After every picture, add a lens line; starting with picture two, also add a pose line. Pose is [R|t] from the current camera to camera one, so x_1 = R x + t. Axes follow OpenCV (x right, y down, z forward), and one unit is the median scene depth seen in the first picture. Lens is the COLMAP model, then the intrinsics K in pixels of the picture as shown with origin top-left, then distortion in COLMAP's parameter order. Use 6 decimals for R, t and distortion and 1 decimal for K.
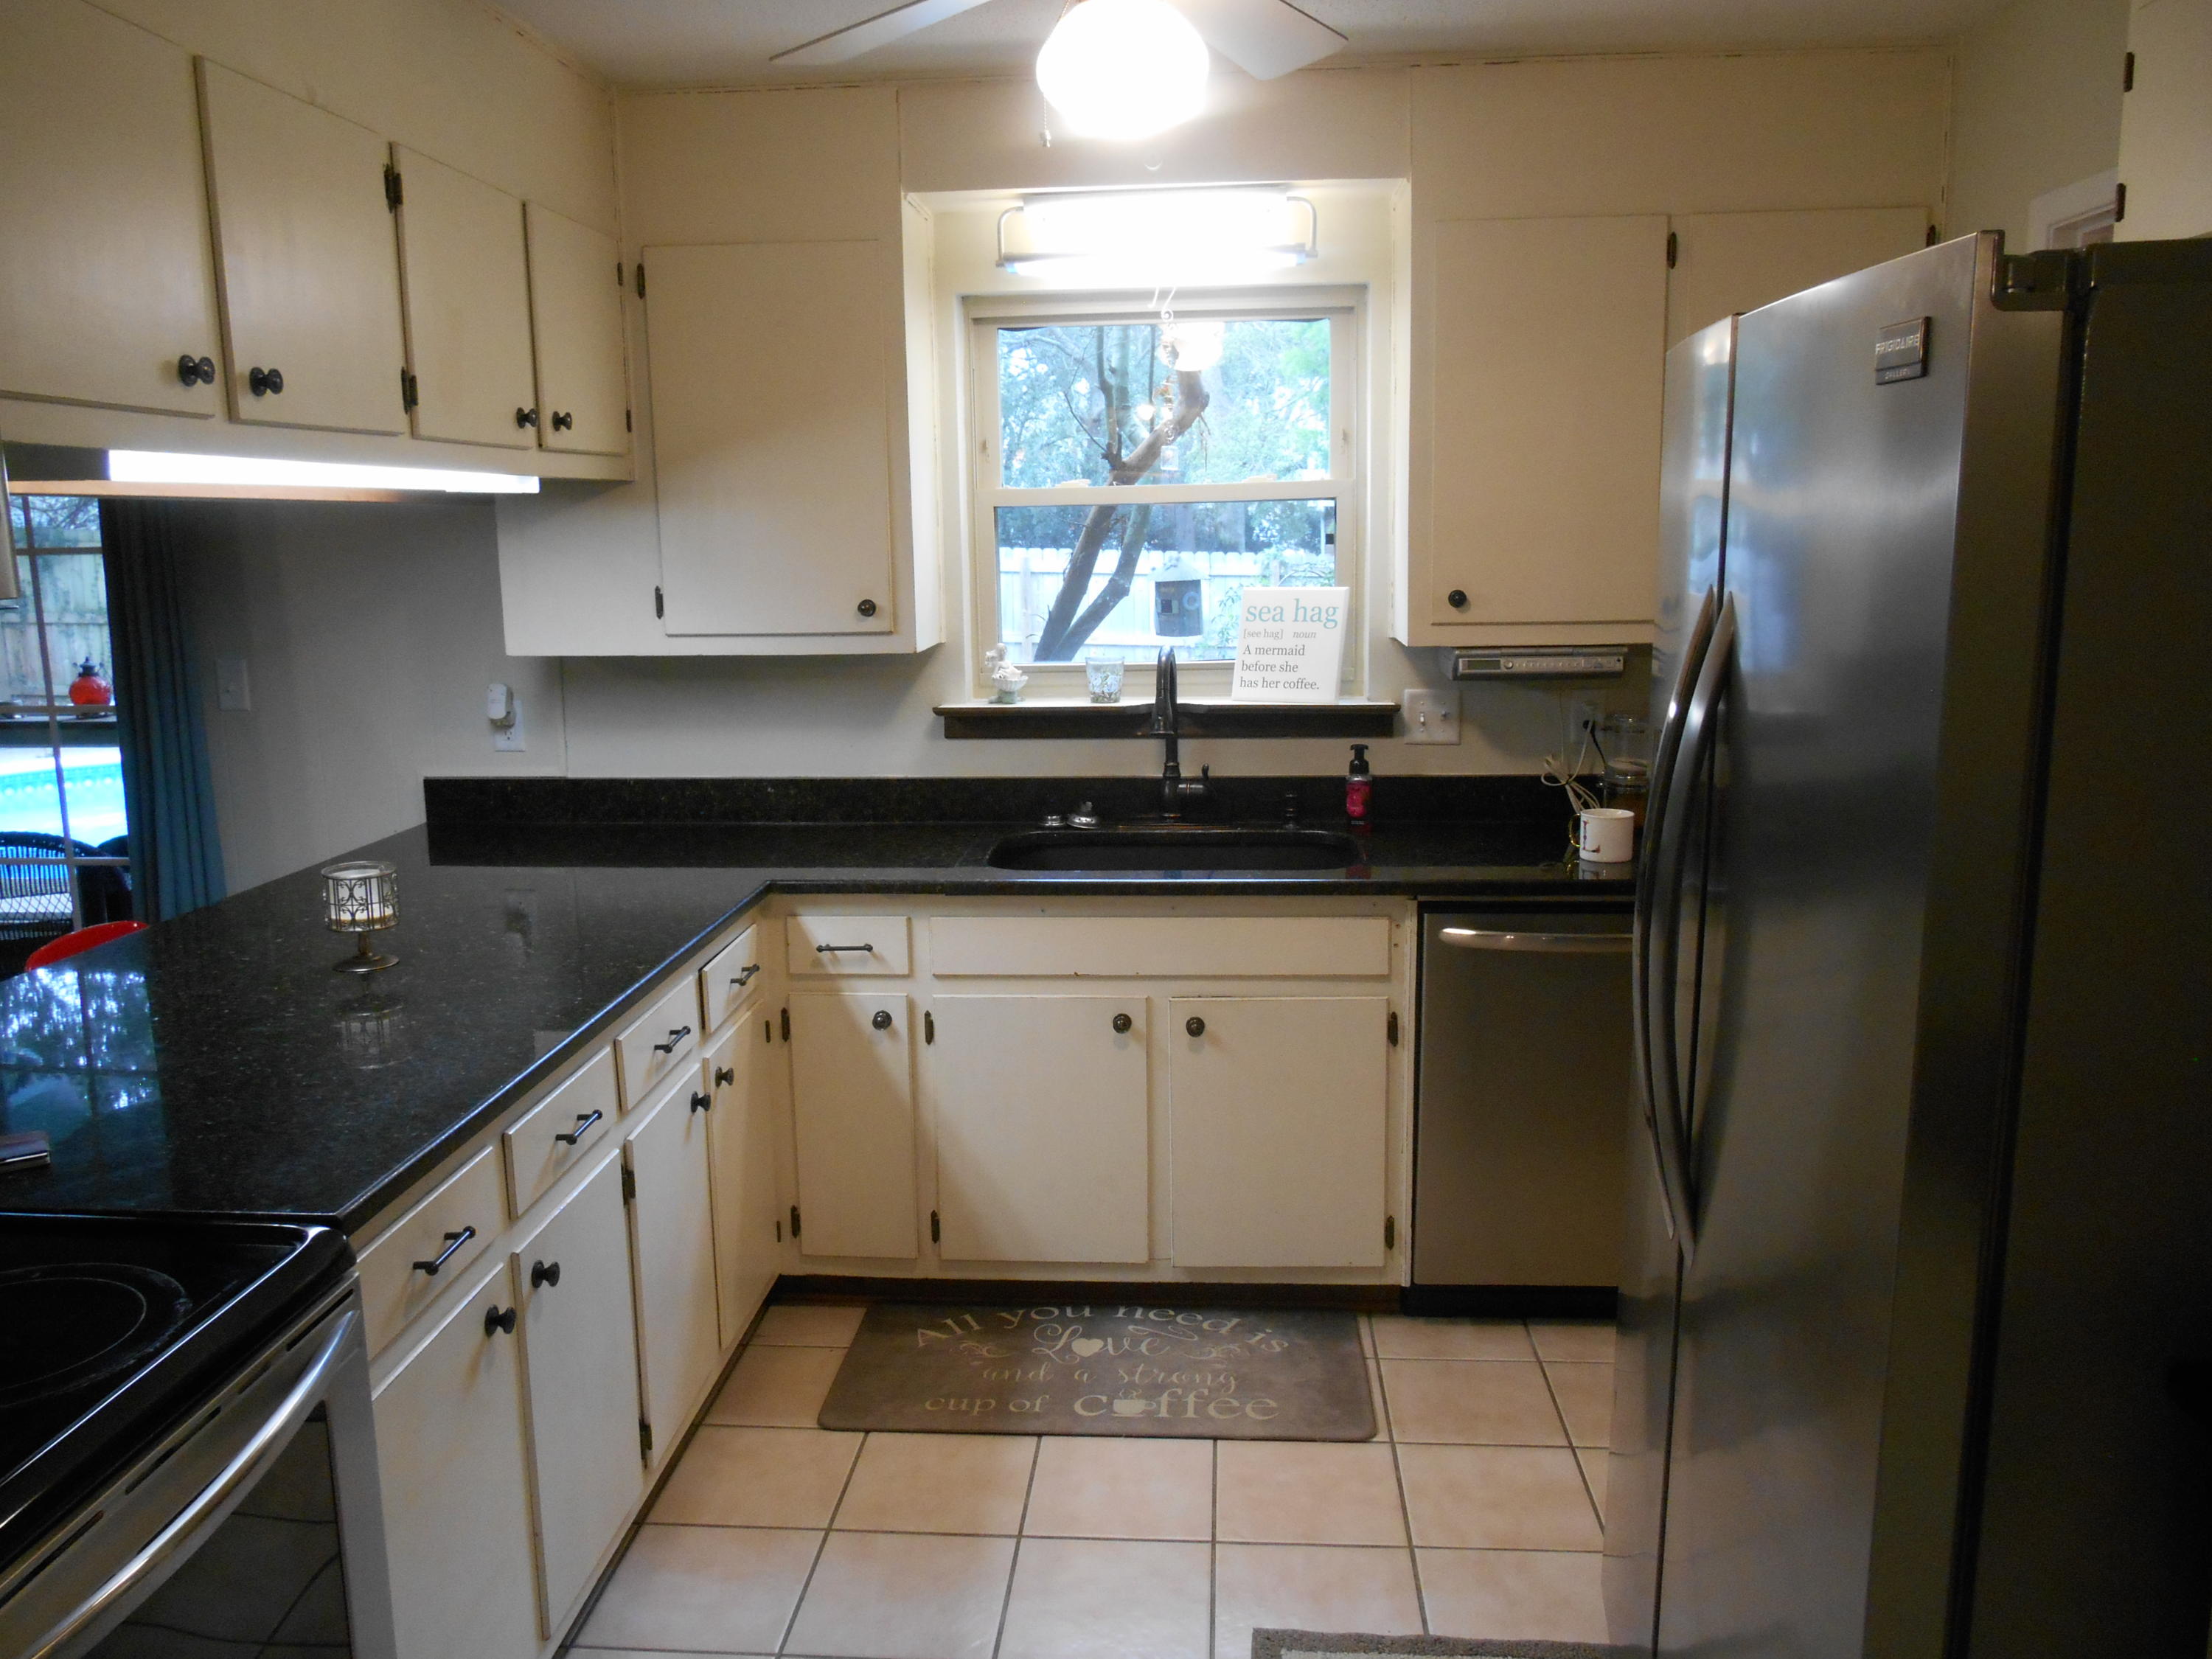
lens RADIAL K [[1716.1, 0, 1104.6], [0, 1716.1, 838.7], [0, 0, 1]] dist [-0.037110, 0.017917]
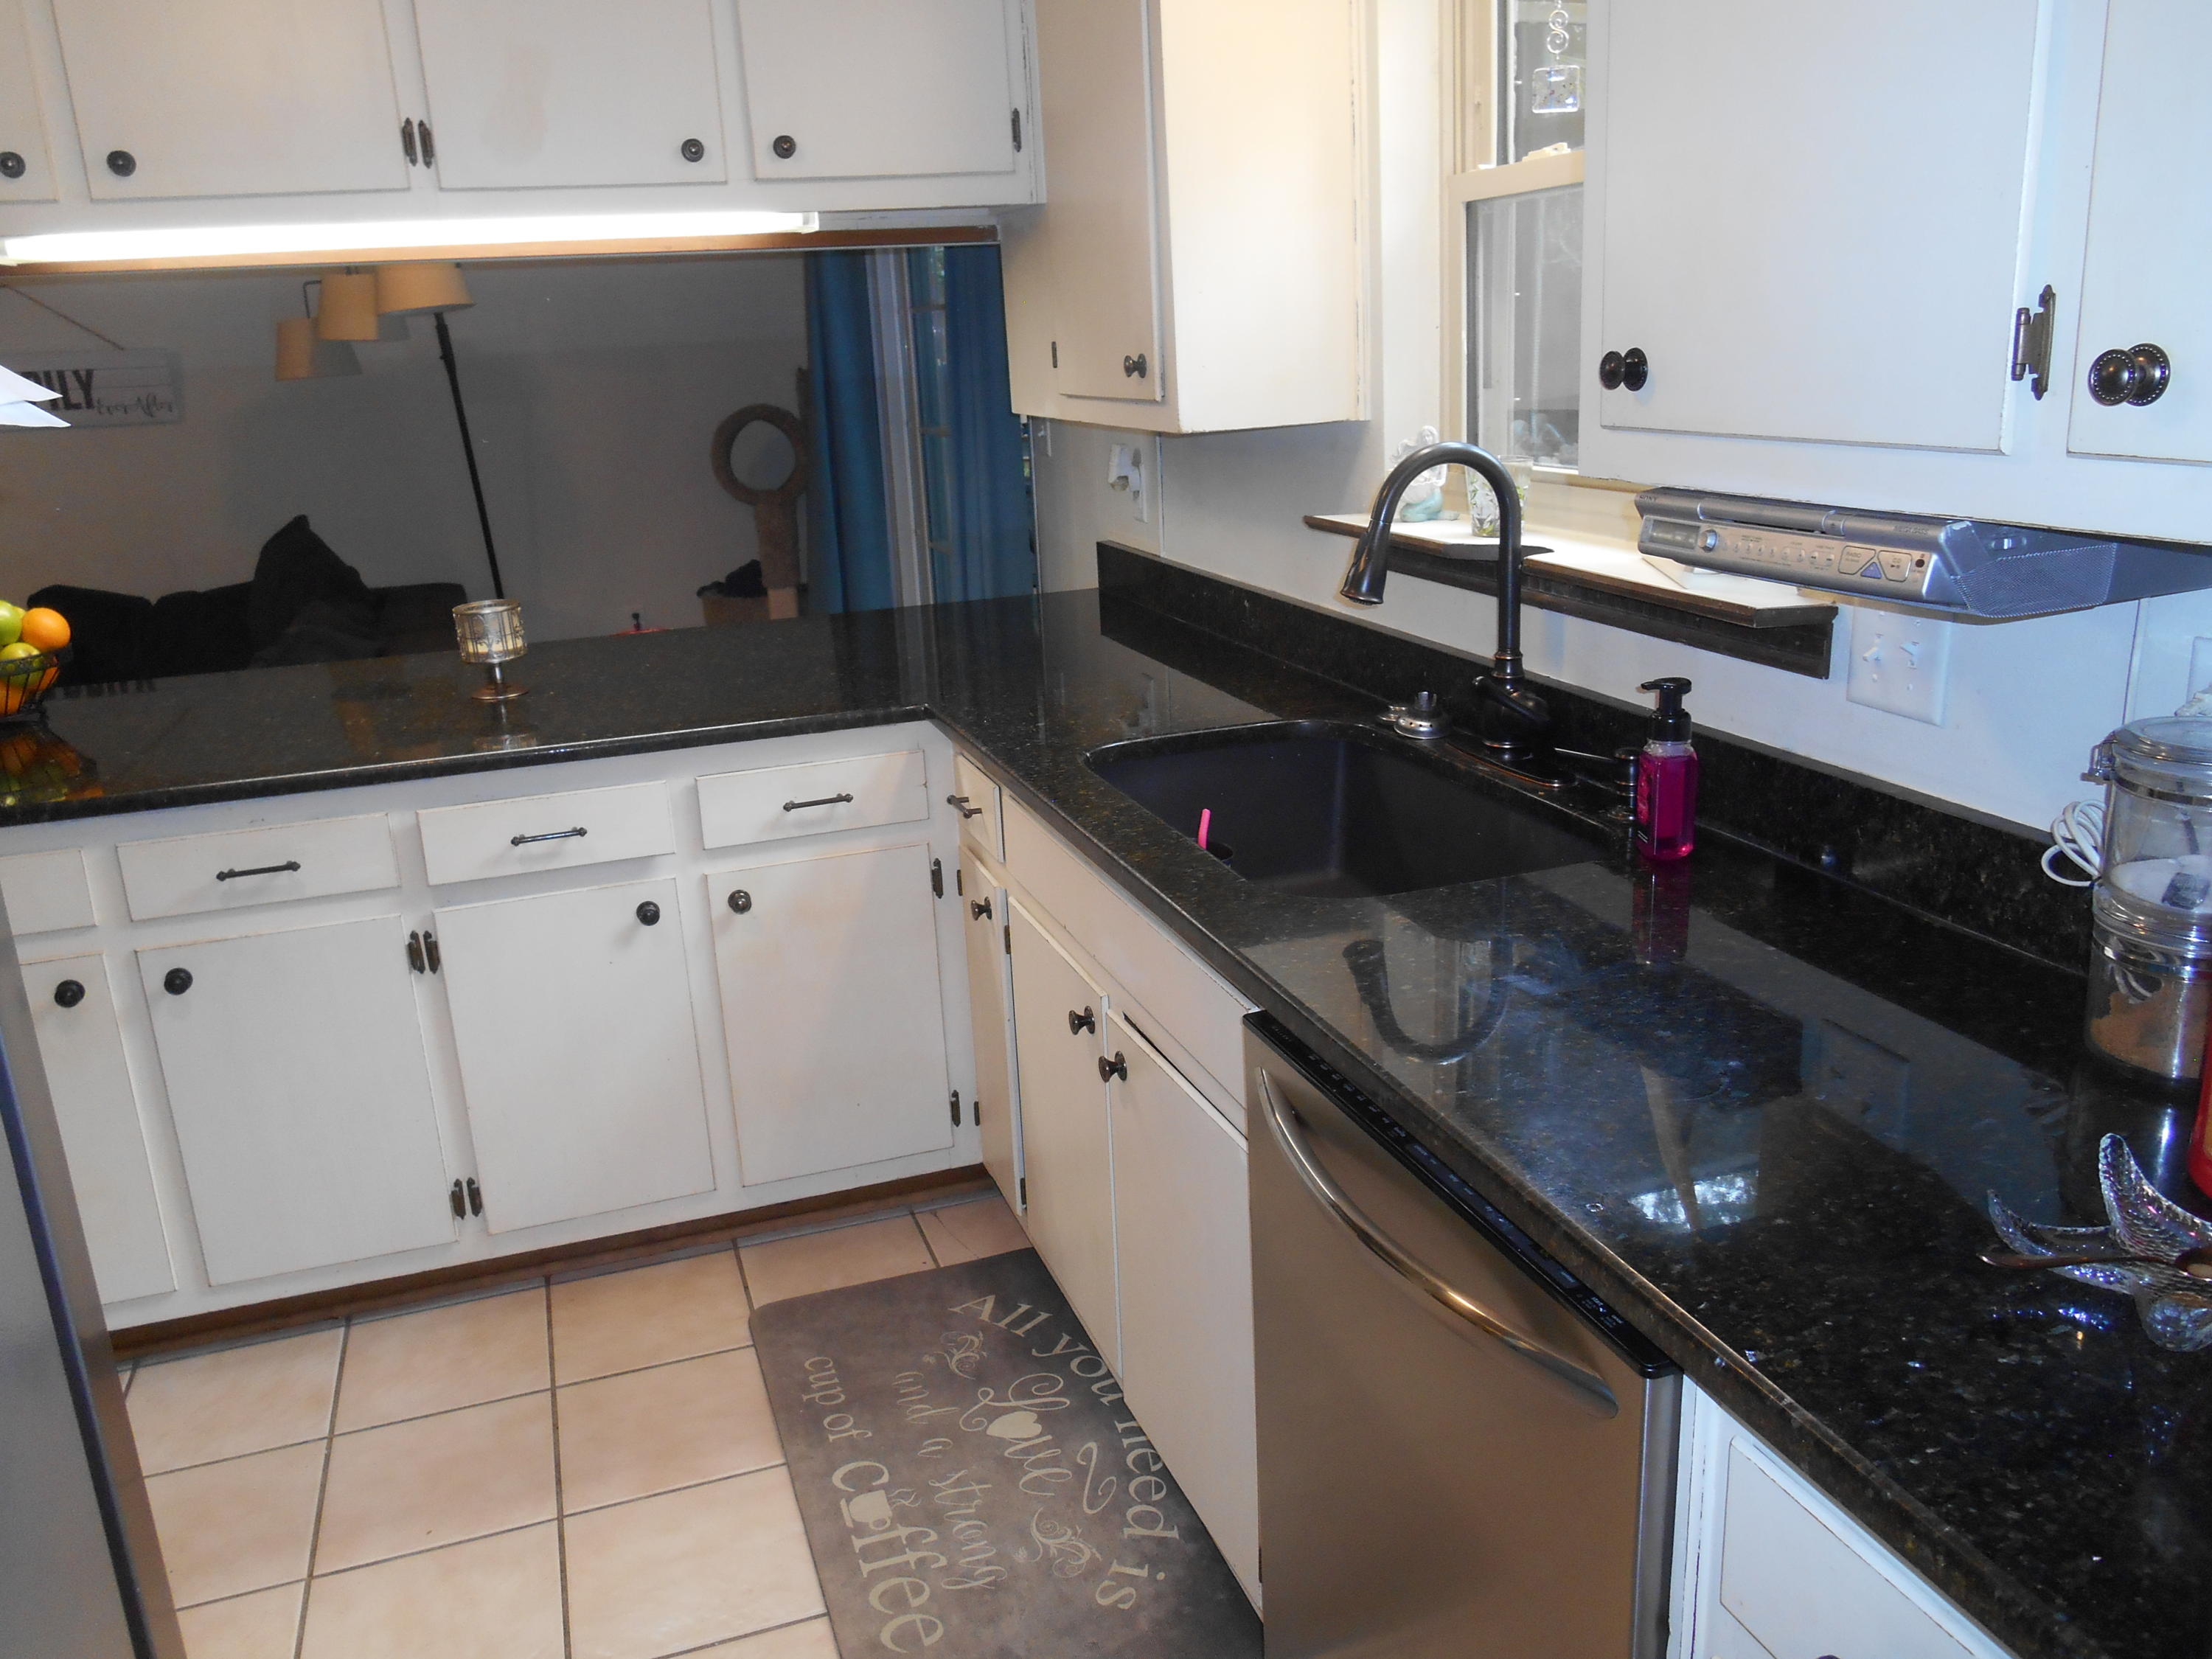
lens RADIAL K [[1716.1, 0, 1105.2], [0, 1716.1, 817.2], [0, 0, 1]] dist [-0.037110, 0.017917]
pose [[0.386003, 0.253153, -0.887083, 0.588189], [-0.128305, 0.966996, 0.220128, -0.115199], [0.913531, 0.028847, 0.405744, 0.752566]]
